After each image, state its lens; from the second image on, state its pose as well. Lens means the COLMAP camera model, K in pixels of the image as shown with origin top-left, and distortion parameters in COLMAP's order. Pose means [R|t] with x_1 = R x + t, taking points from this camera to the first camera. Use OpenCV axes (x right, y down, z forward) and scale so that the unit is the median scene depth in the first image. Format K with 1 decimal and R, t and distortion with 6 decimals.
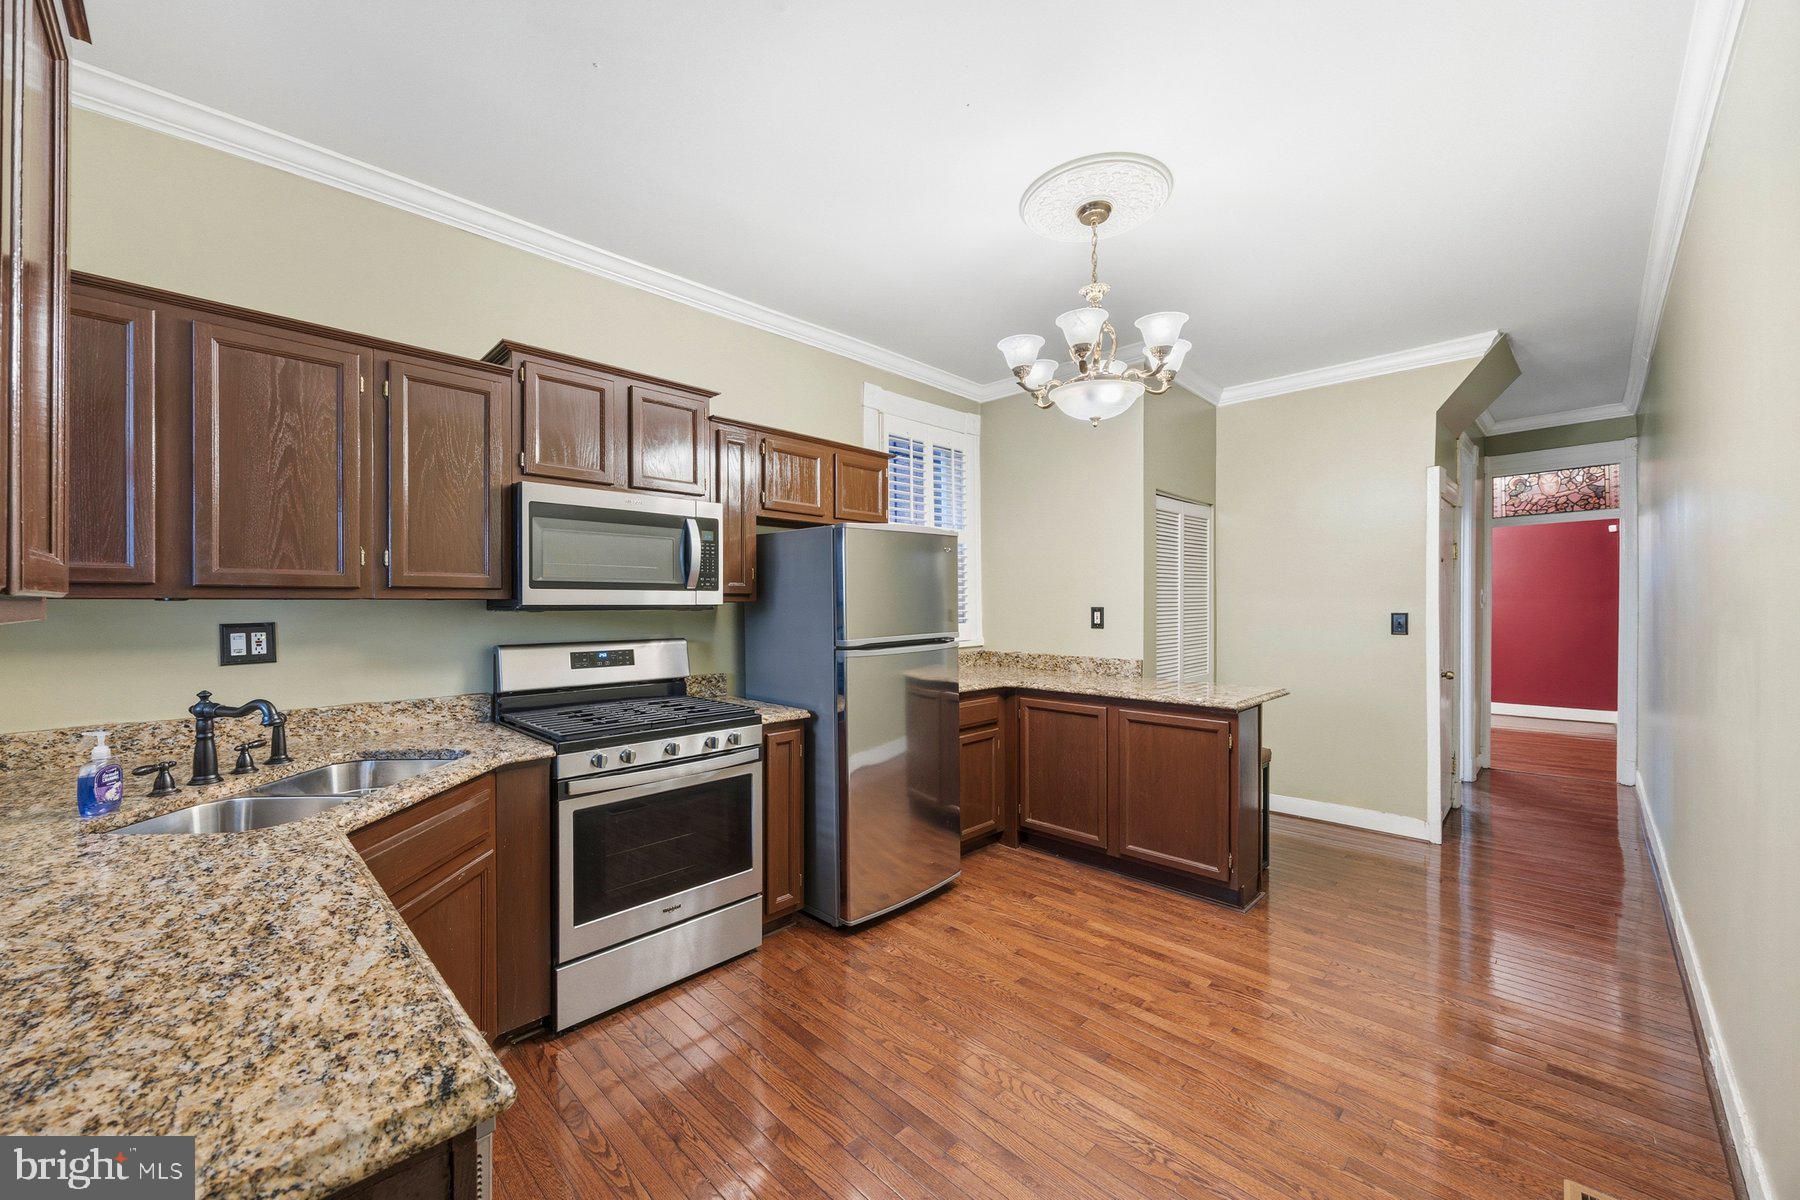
lens RADIAL K [[690.3, 0, 897.2], [0, 690.3, 602.8], [0, 0, 1]] dist [0.001768, -0.000796]
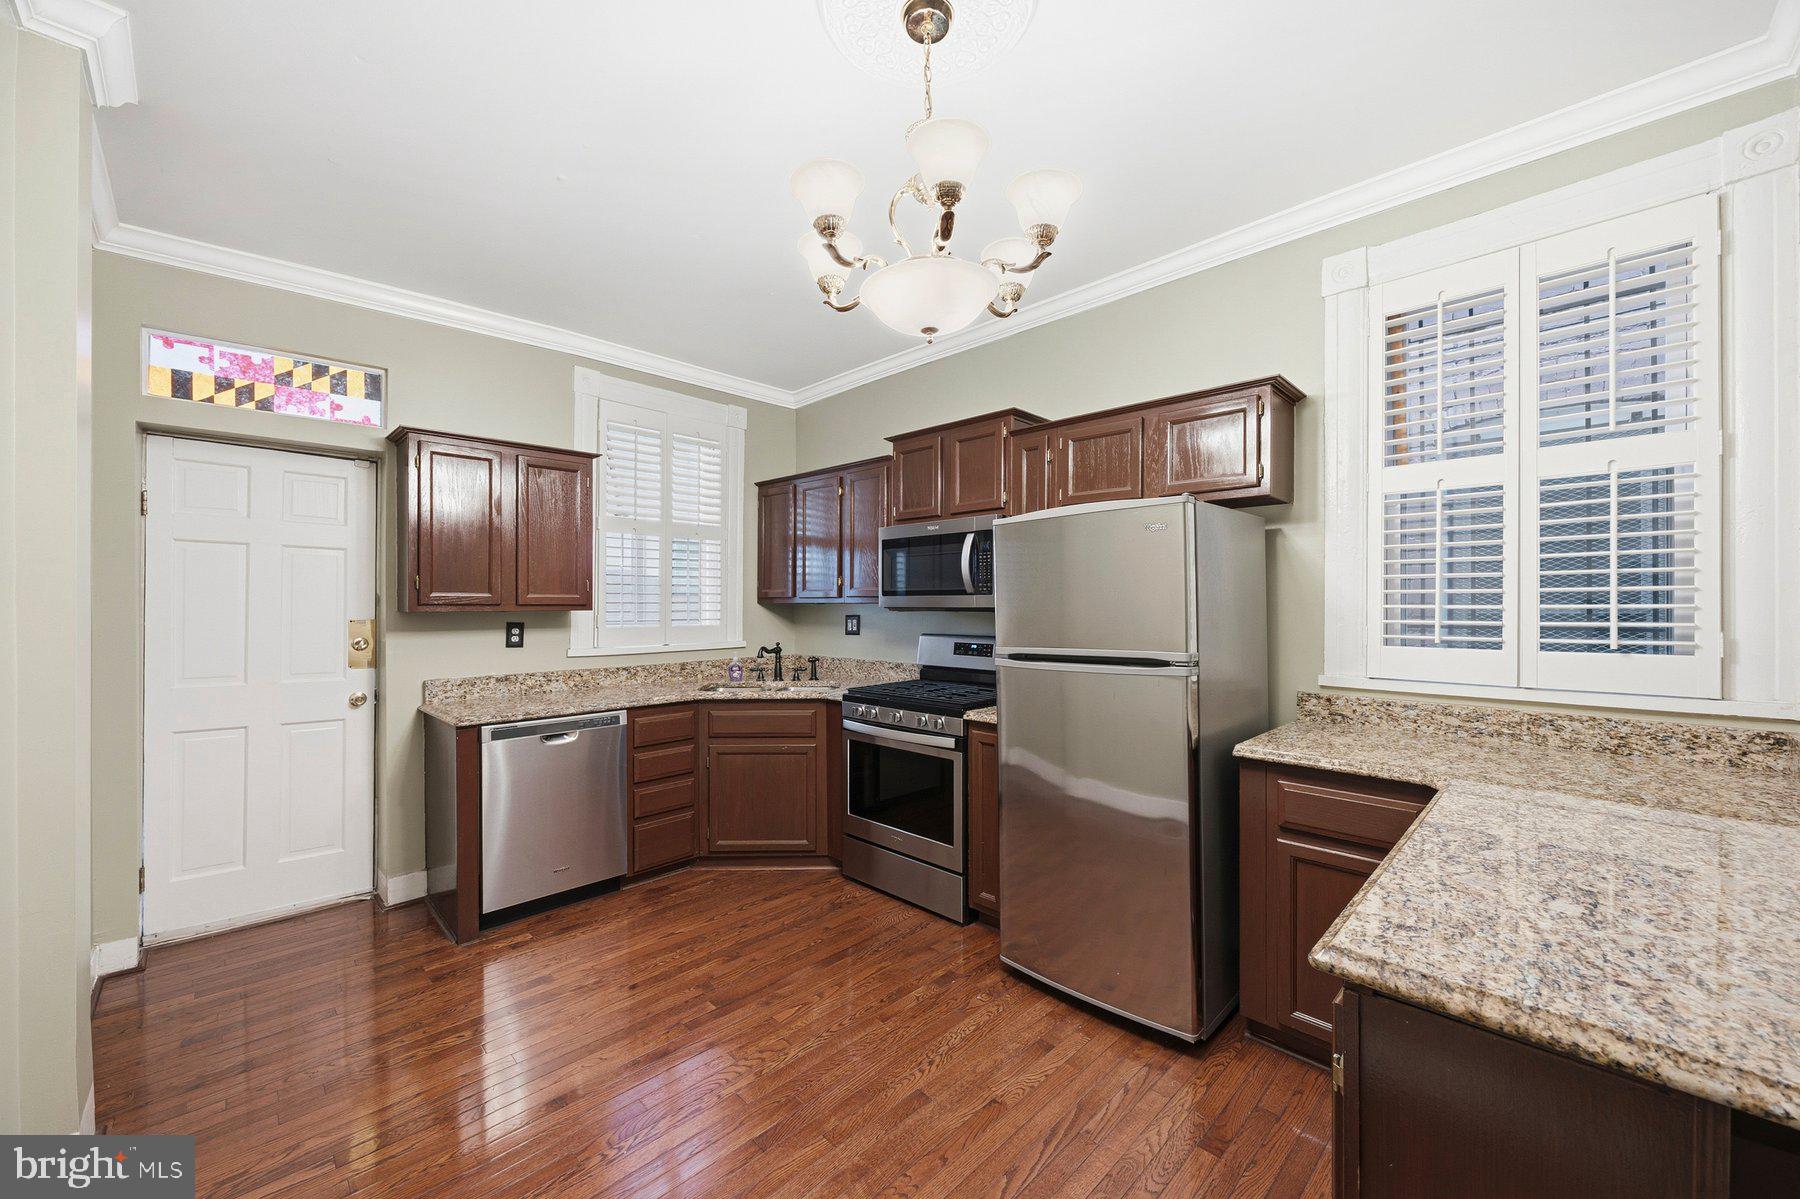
lens RADIAL K [[690.3, 0, 899.0], [0, 690.3, 602.7], [0, 0, 1]] dist [0.001768, -0.000796]
pose [[-0.004920, -0.003672, -0.999981, 0.892641], [-0.001378, 0.999992, -0.003665, -0.000289], [0.999987, 0.001360, -0.004925, 0.915008]]
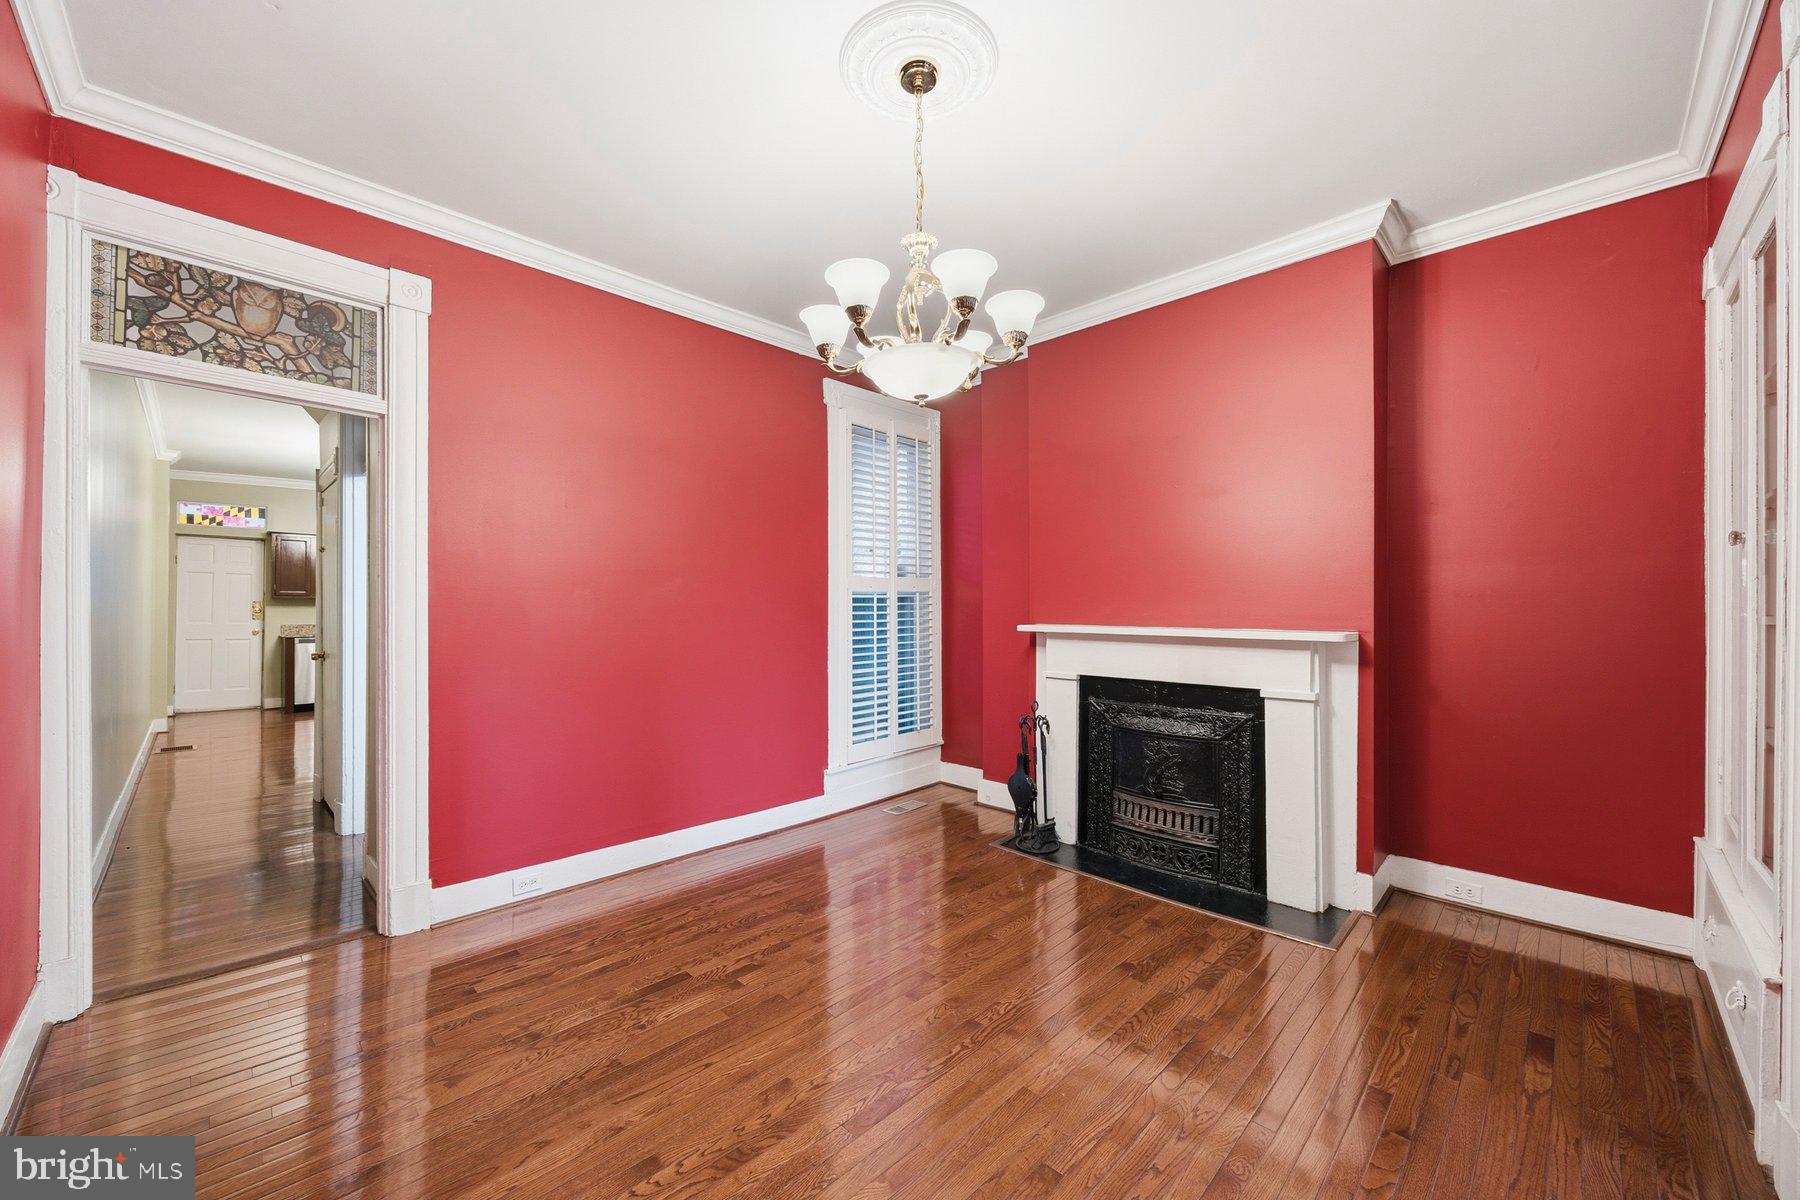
lens RADIAL K [[690.3, 0, 892.0], [0, 690.3, 601.1], [0, 0, 1]] dist [0.001768, -0.000796]
pose [[-0.005544, -0.011617, -0.999917, 2.831194], [-0.003614, 0.999926, -0.011597, 0.051108], [0.999978, 0.003550, -0.005586, 2.887577]]
